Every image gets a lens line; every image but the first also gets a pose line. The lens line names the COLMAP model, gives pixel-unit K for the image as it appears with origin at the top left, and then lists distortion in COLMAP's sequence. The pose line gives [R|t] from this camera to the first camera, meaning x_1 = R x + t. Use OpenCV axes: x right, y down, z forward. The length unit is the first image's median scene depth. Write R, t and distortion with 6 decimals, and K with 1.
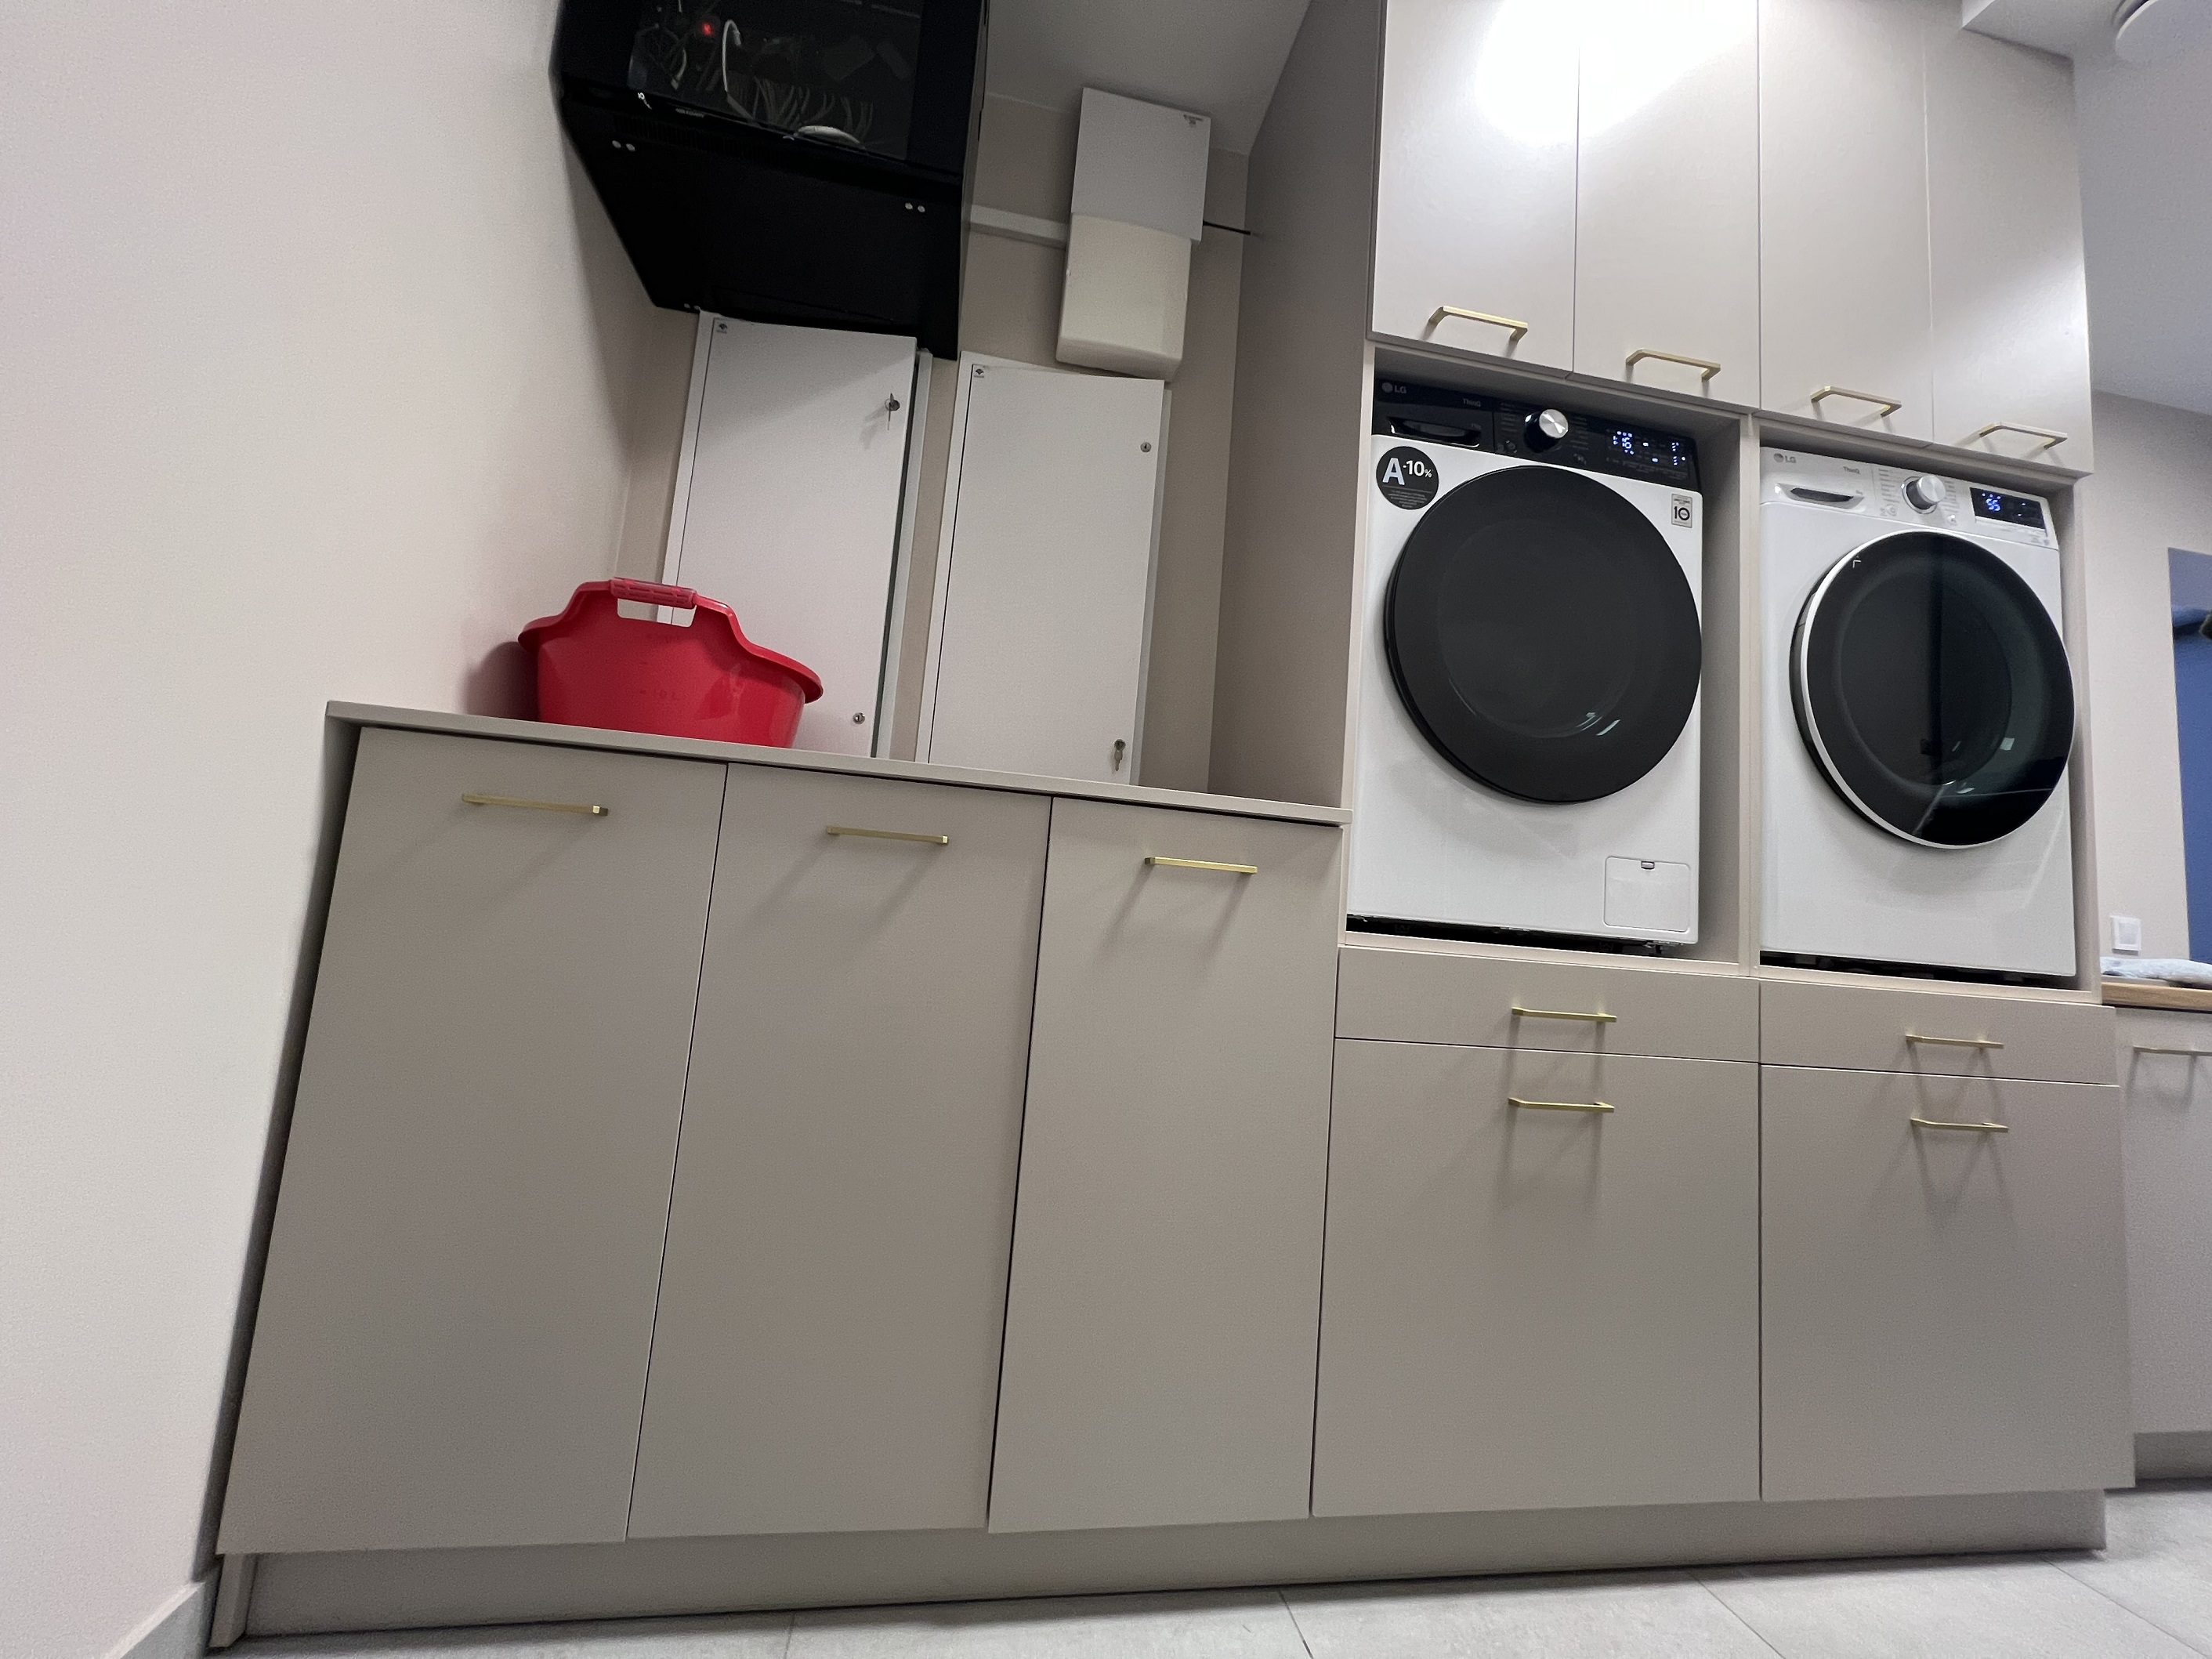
lens RADIAL K [[887.3, 0, 1106.4], [0, 887.3, 831.0], [0, 0, 1]] dist [-0.000924, 0.000242]
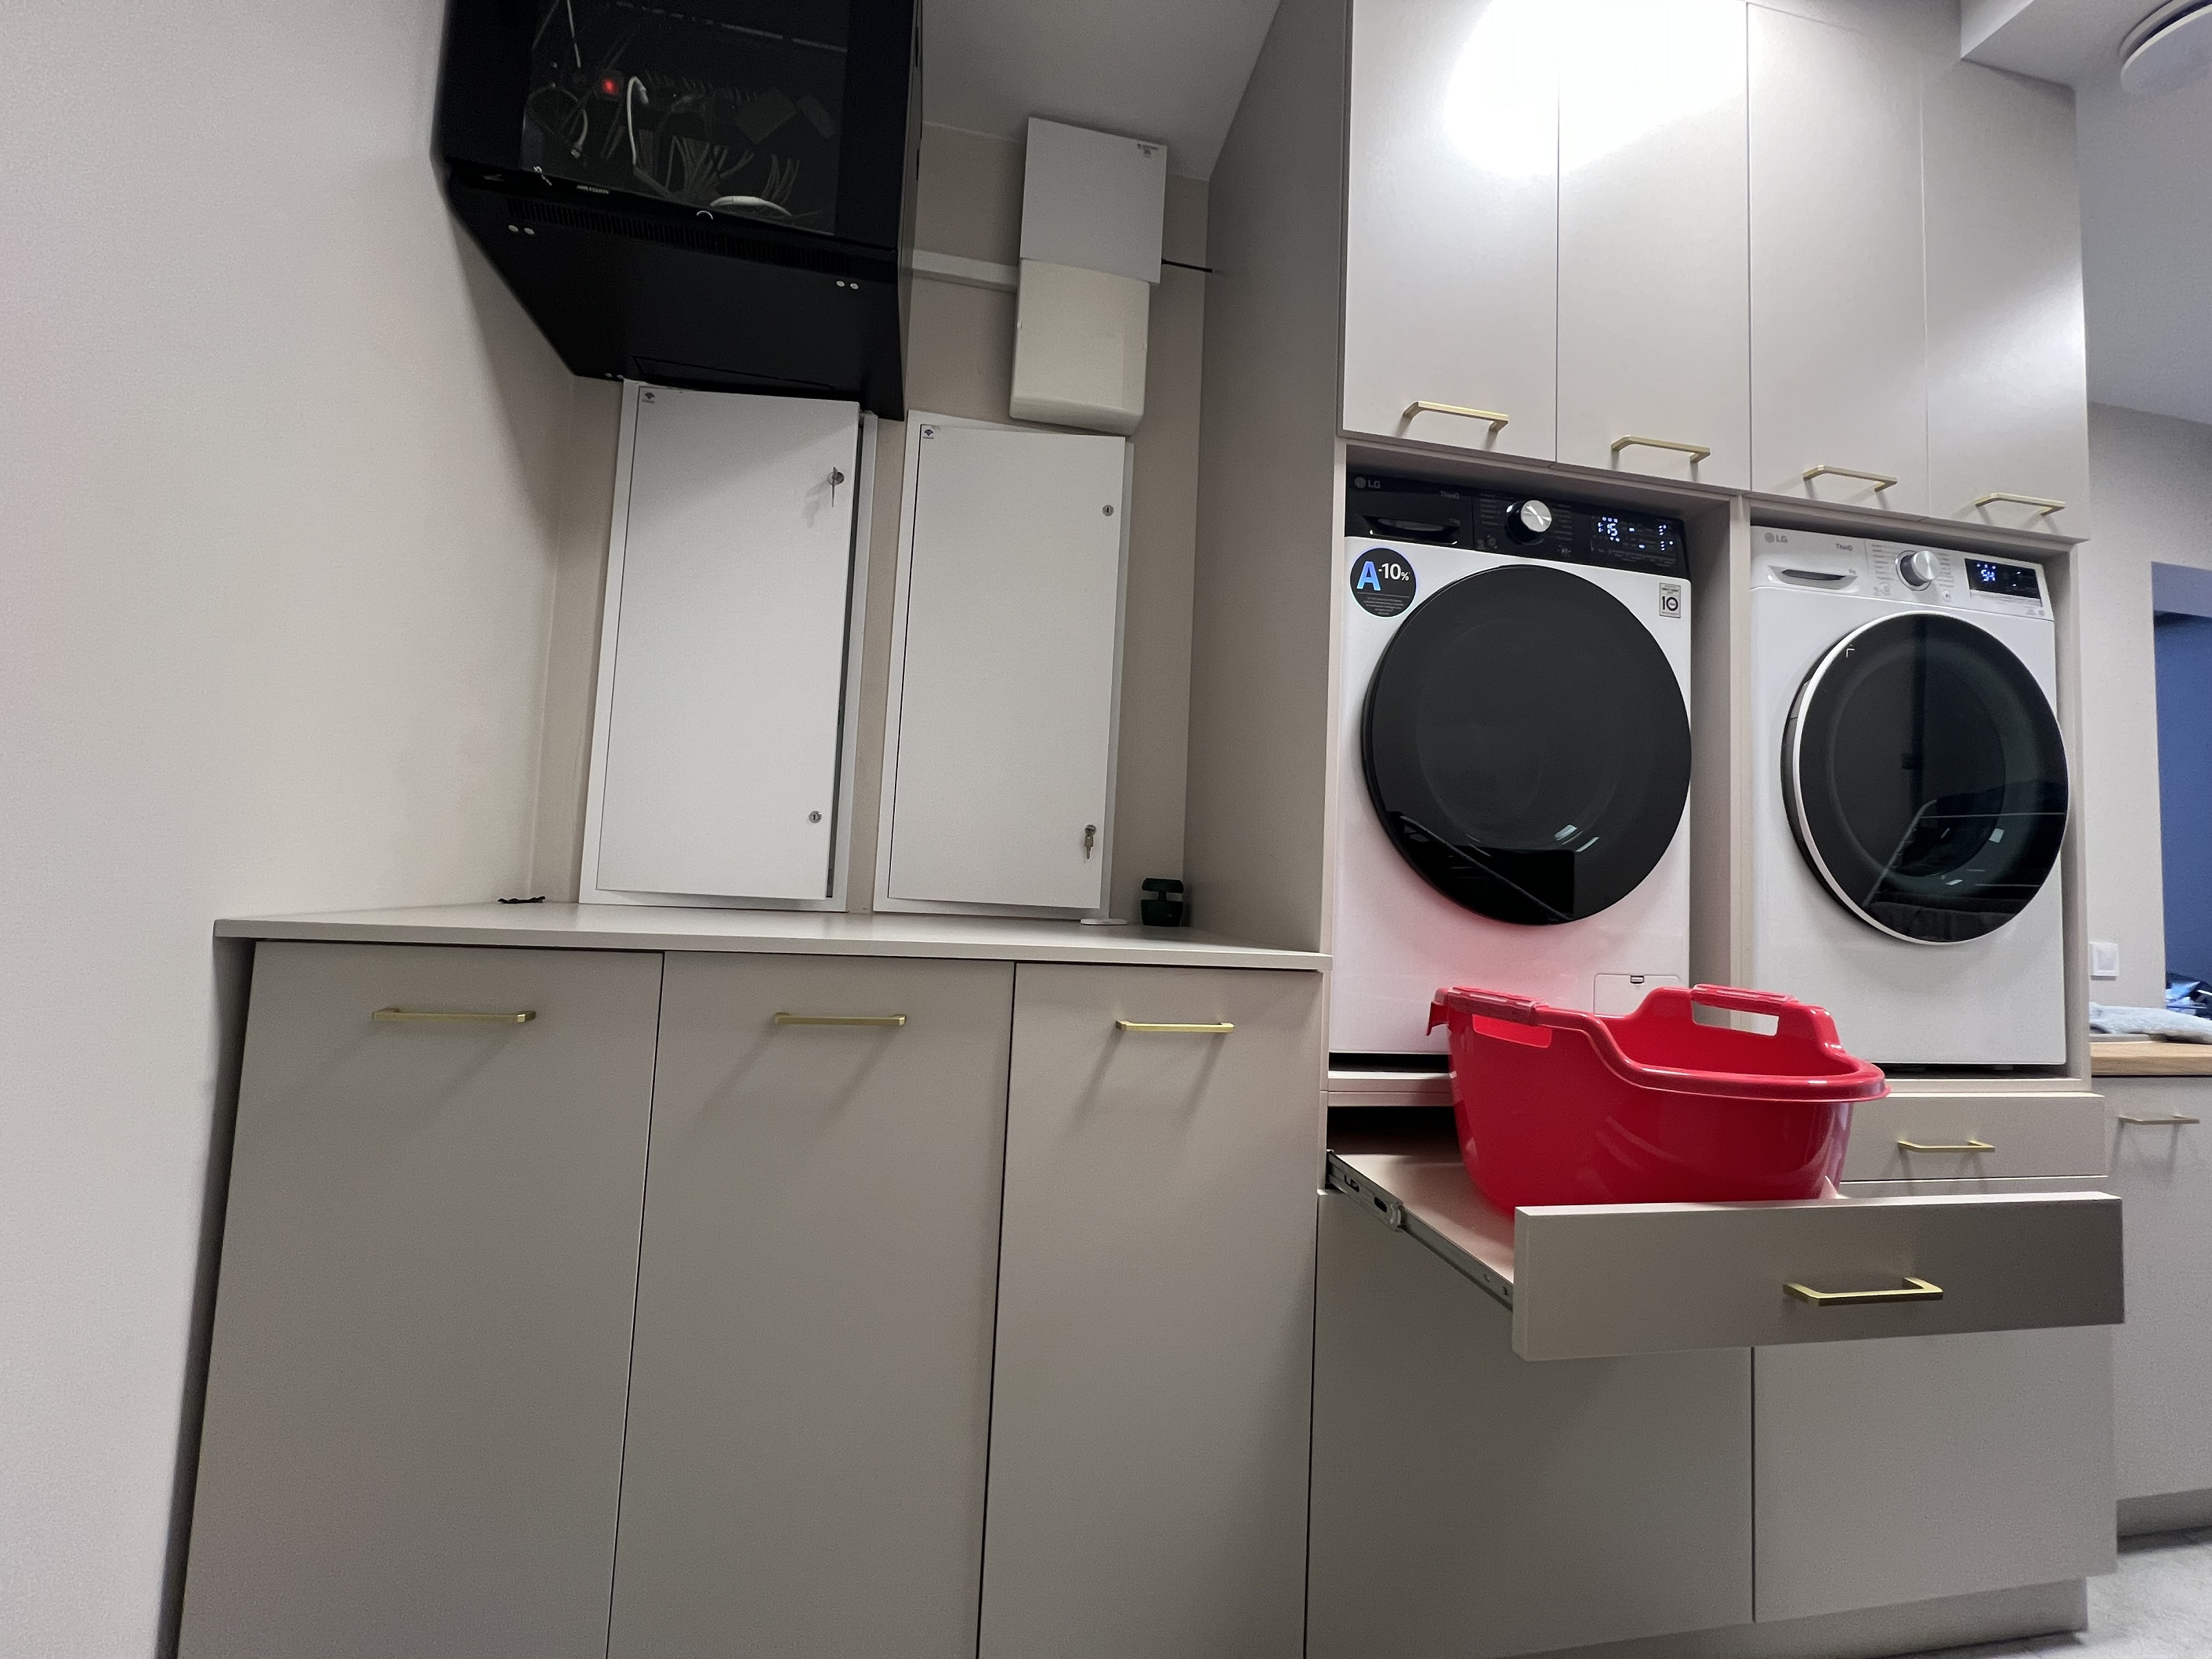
lens RADIAL K [[889.4, 0, 1107.3], [0, 889.4, 826.0], [0, 0, 1]] dist [-0.002010, 0.000646]
pose [[0.999272, -0.032305, 0.020279, 0.017265], [0.031417, 0.998595, 0.042680, -0.172260], [-0.021630, -0.042012, 0.998883, 0.047587]]
